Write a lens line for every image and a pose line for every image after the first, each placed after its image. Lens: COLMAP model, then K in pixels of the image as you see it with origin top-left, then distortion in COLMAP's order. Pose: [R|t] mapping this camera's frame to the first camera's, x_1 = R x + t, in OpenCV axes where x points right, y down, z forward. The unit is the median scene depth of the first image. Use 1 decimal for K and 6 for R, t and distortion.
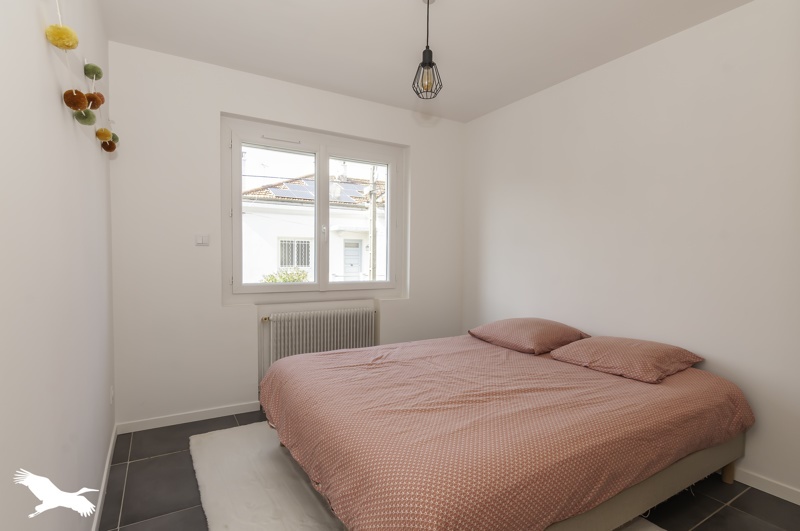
lens RADIAL K [[394.3, 0, 396.0], [0, 394.3, 262.8], [0, 0, 1]] dist [-0.000800, -0.000671]
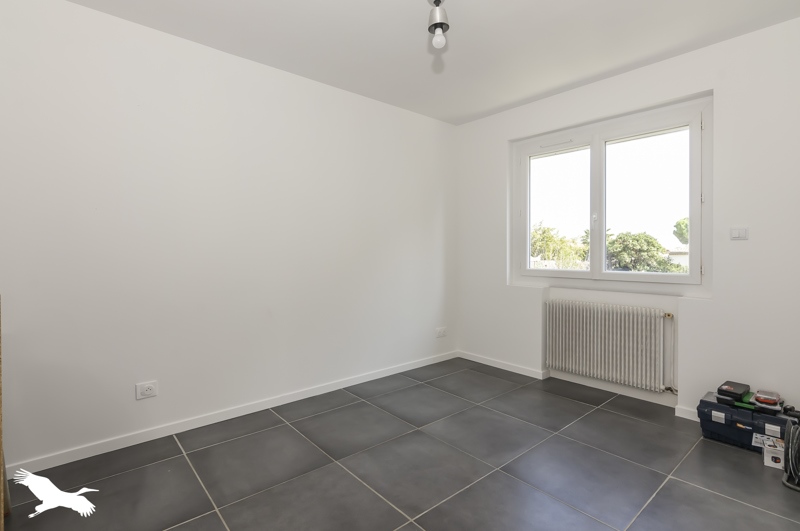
lens RADIAL K [[394.3, 0, 396.0], [0, 394.3, 262.8], [0, 0, 1]] dist [-0.000800, -0.000671]
pose [[0.166424, 0.020722, -0.985837, 0.720852], [-0.020647, 0.999633, 0.017527, 0.022084], [0.985838, 0.017438, 0.166791, 0.330089]]
